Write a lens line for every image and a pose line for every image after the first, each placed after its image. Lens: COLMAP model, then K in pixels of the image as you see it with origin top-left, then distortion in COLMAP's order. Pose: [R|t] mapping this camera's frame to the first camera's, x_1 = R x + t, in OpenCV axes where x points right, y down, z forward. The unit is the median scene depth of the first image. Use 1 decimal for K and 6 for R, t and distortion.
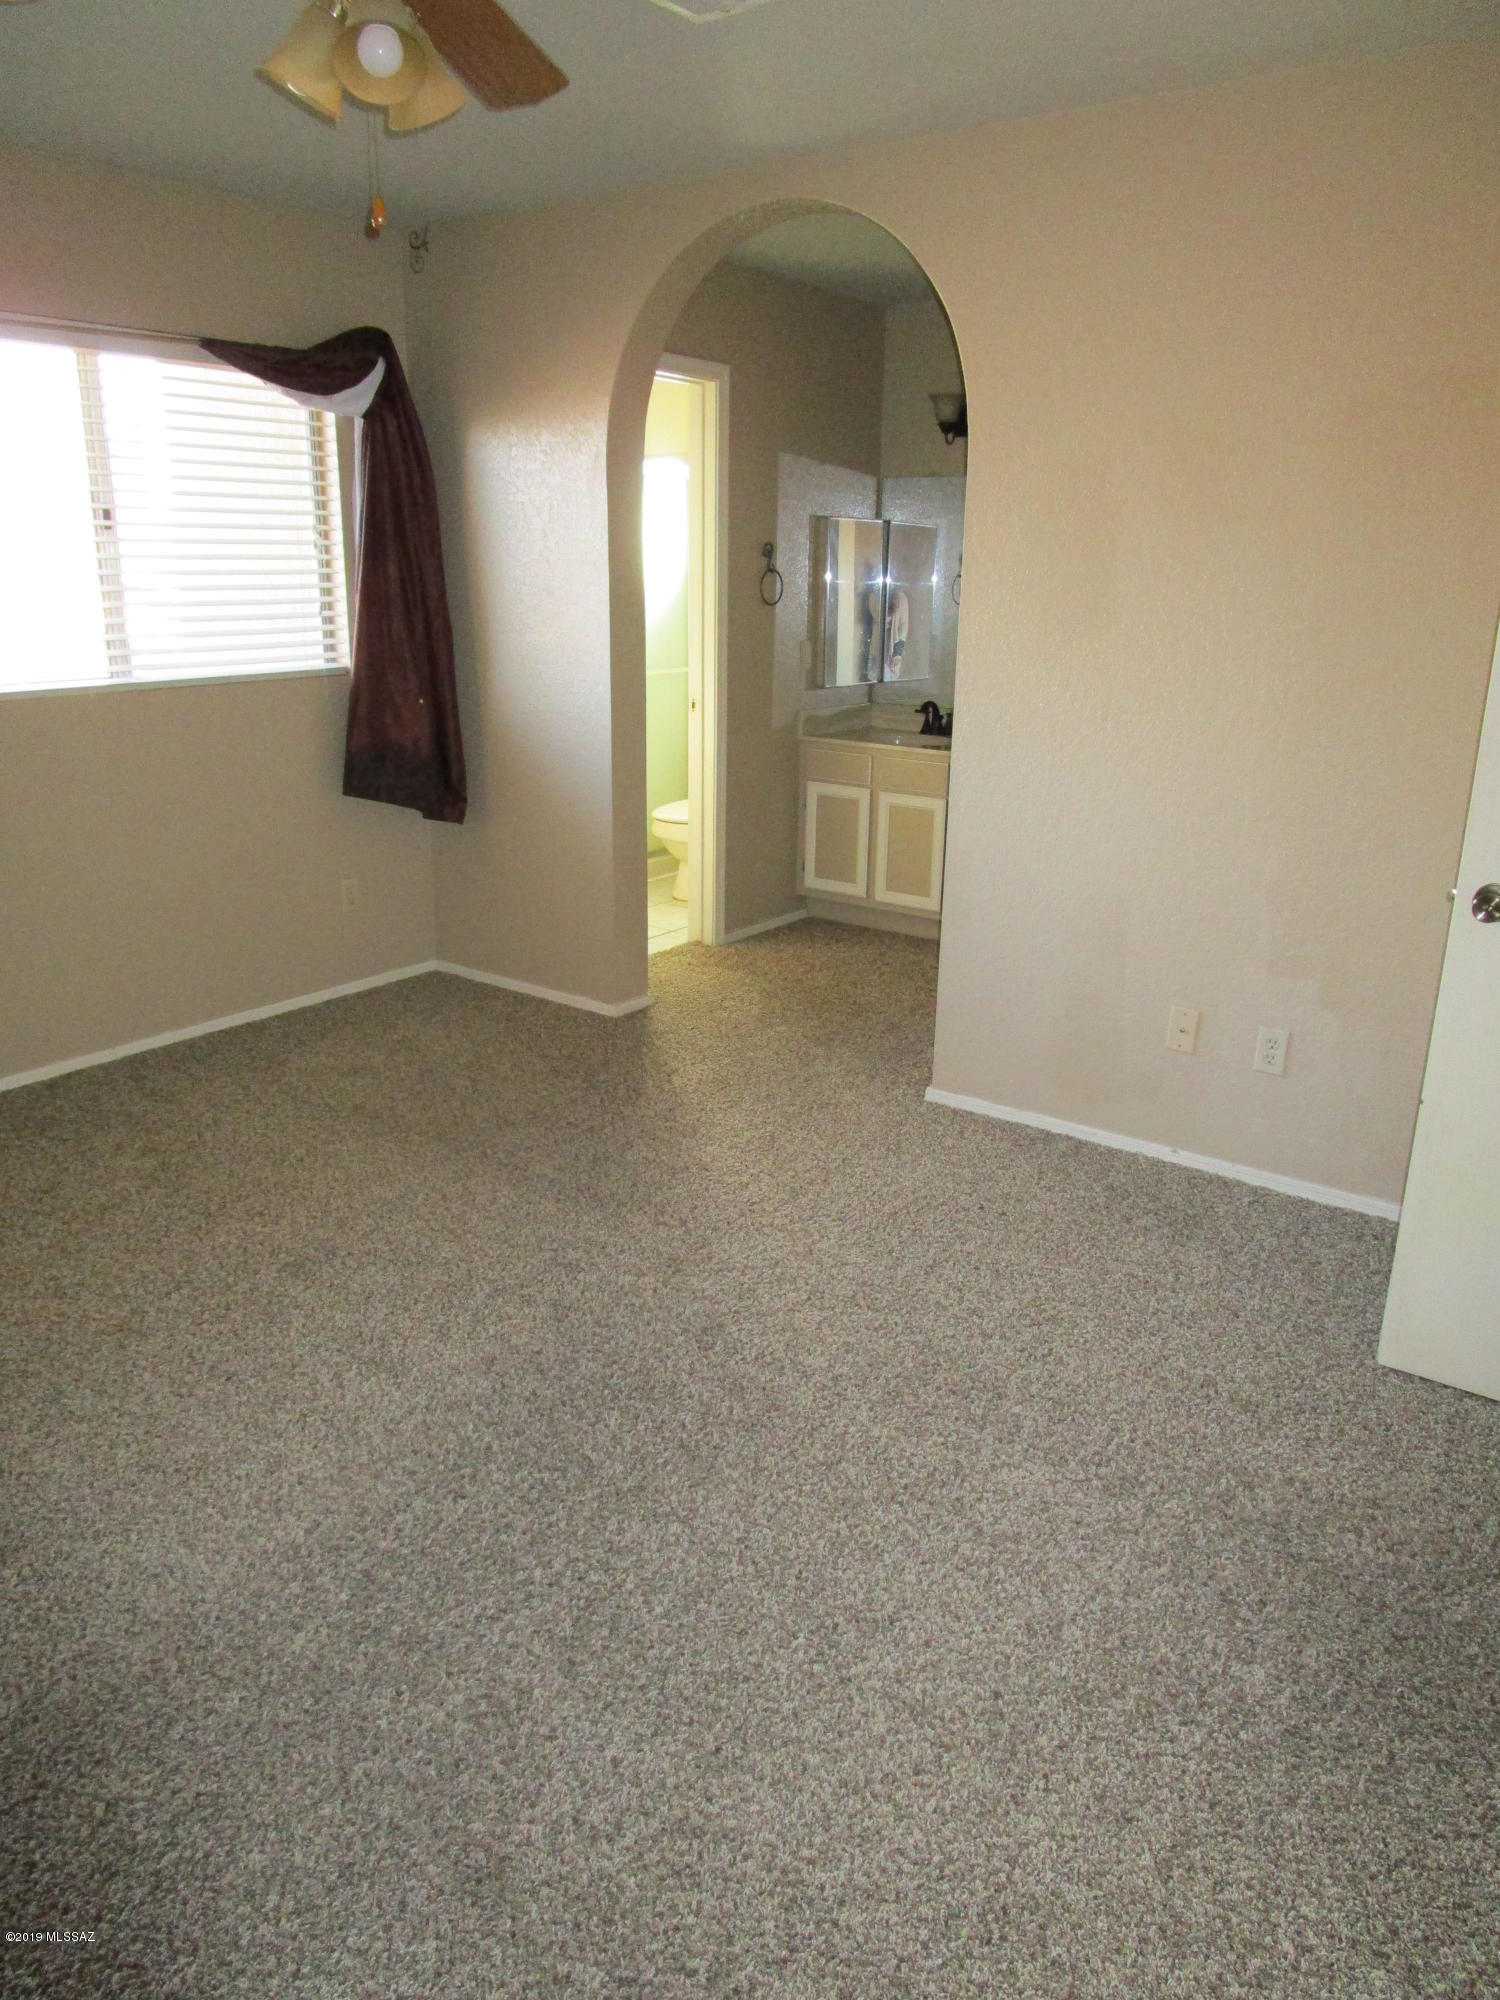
lens RADIAL K [[1417.2, 0, 759.1], [0, 1417.2, 986.1], [0, 0, 1]] dist [0.009906, -0.020340]
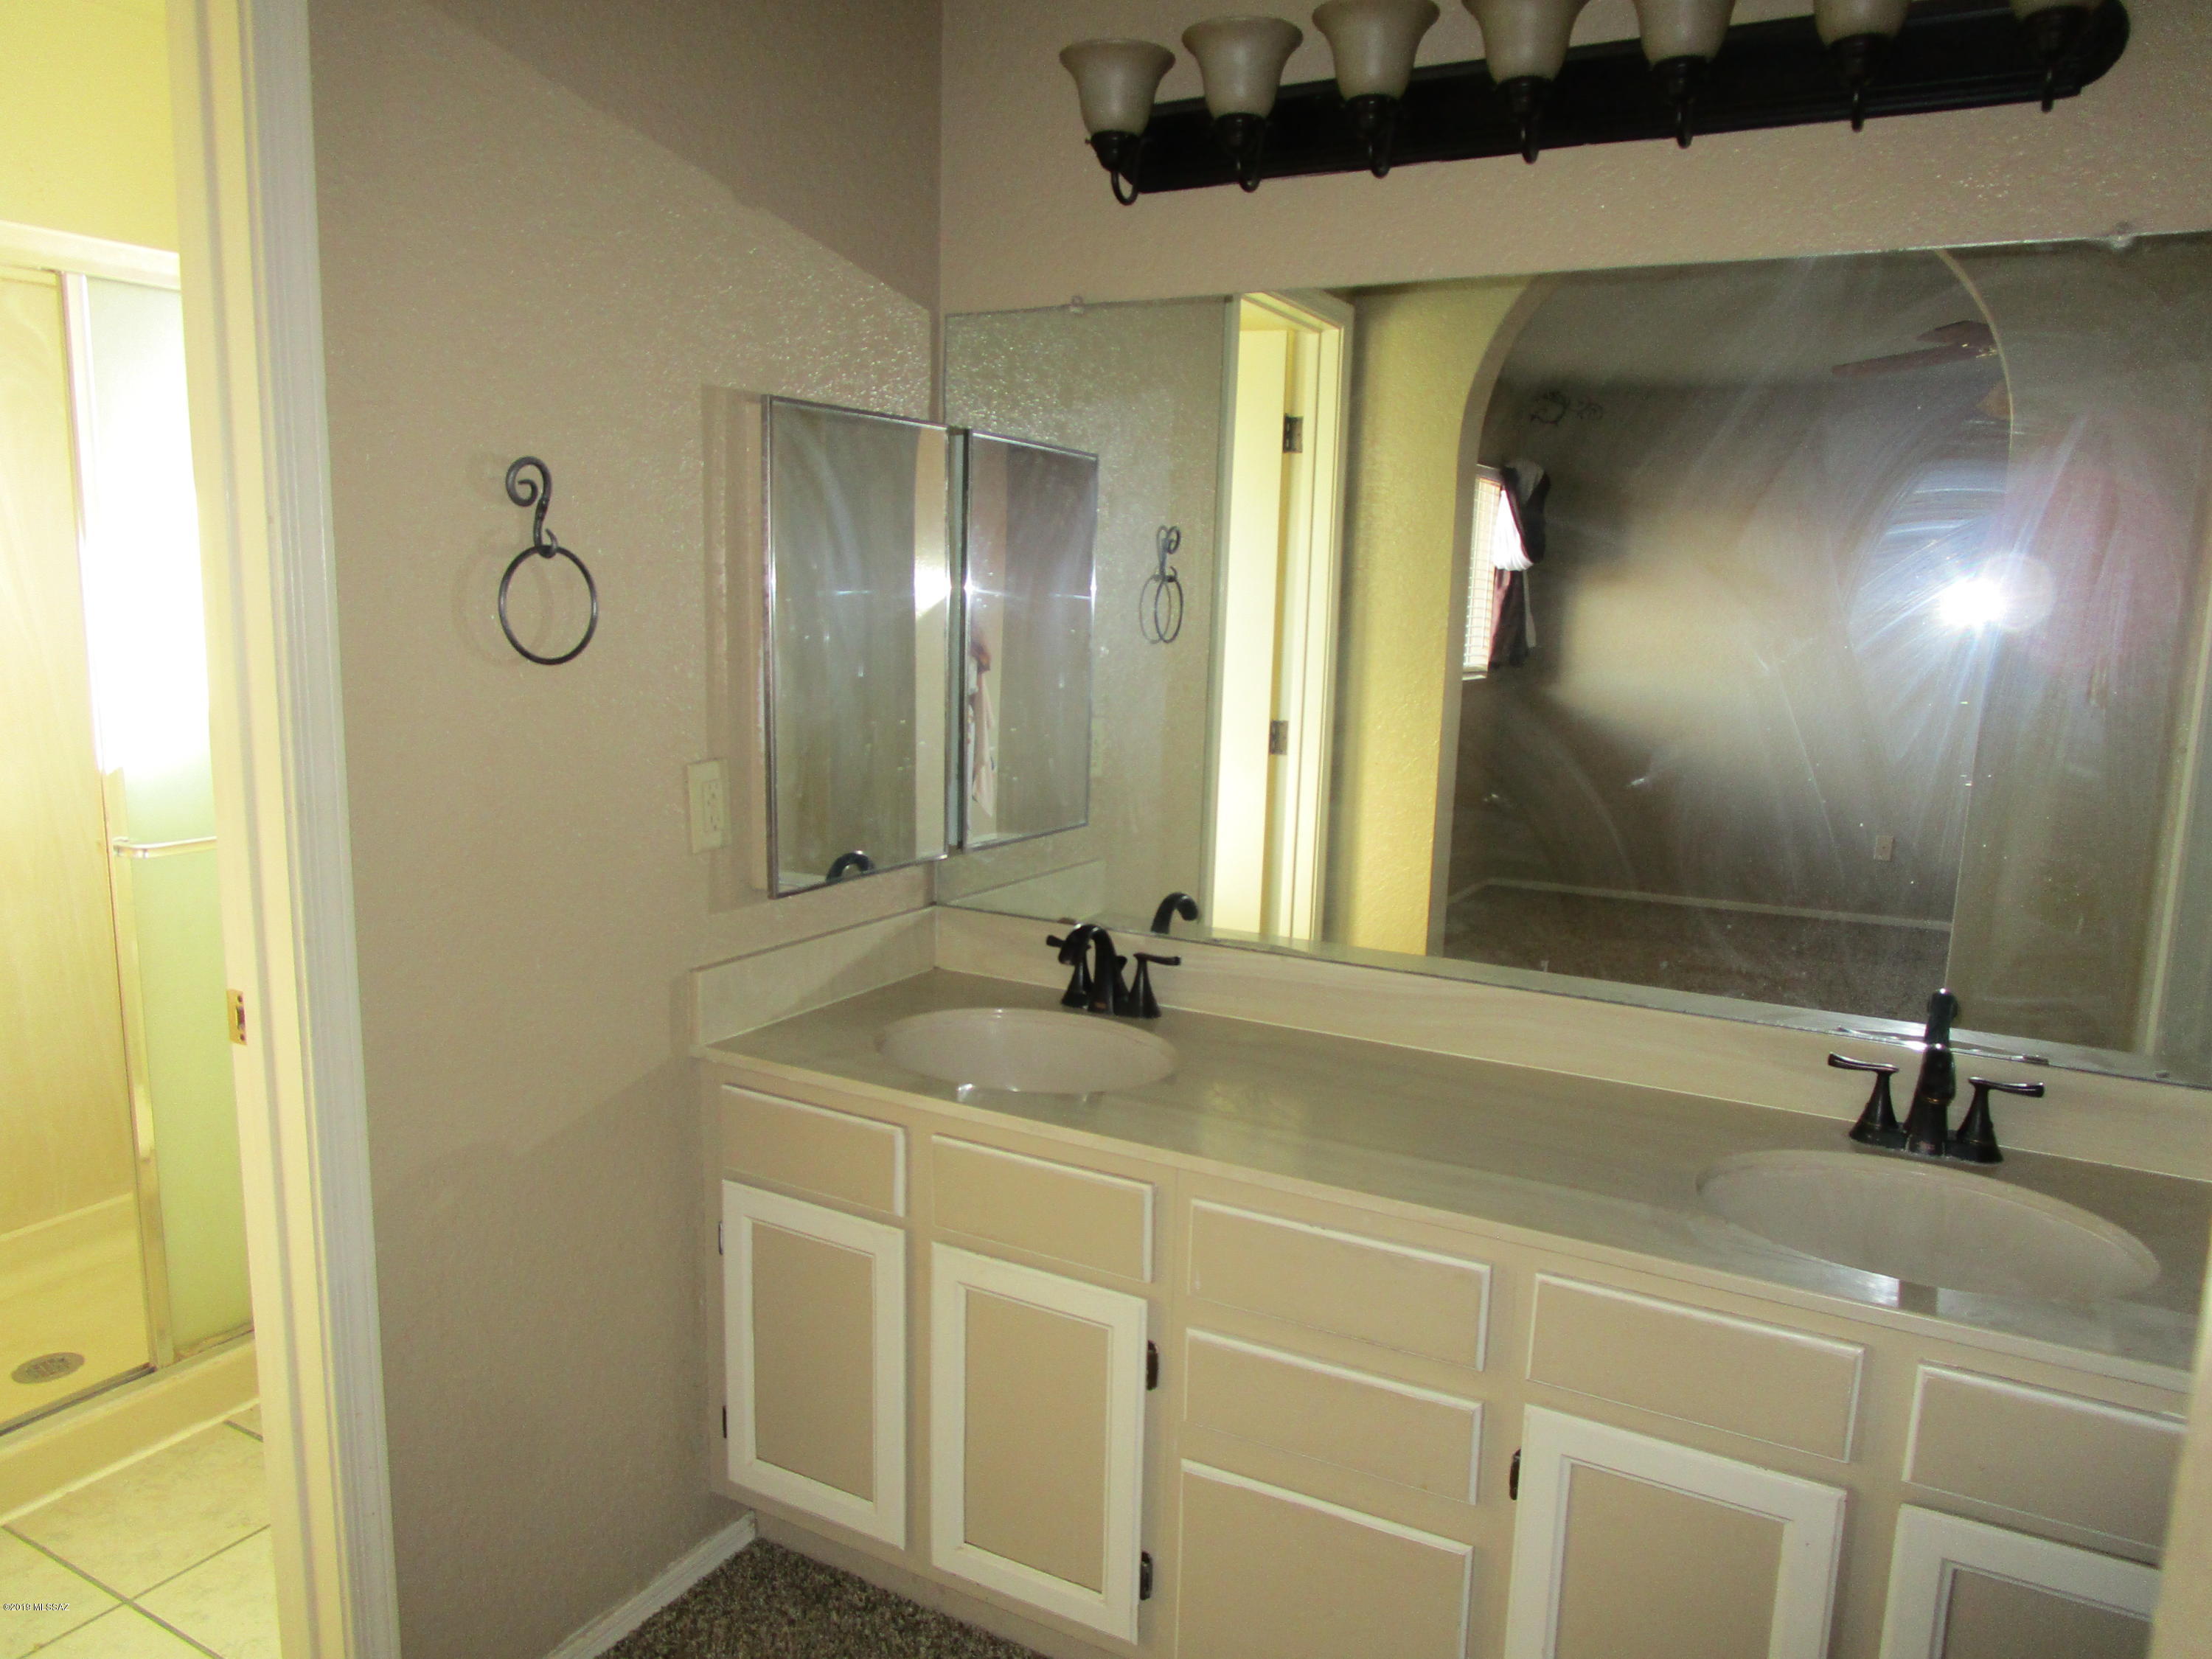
lens RADIAL K [[1567.4, 0, 1097.6], [0, 1567.4, 838.2], [0, 0, 1]] dist [0.009906, -0.020340]
pose [[0.992692, -0.011376, 0.120135, 0.078101], [0.026190, 0.992126, -0.122471, -0.177593], [-0.117796, 0.124723, 0.985174, 0.626353]]
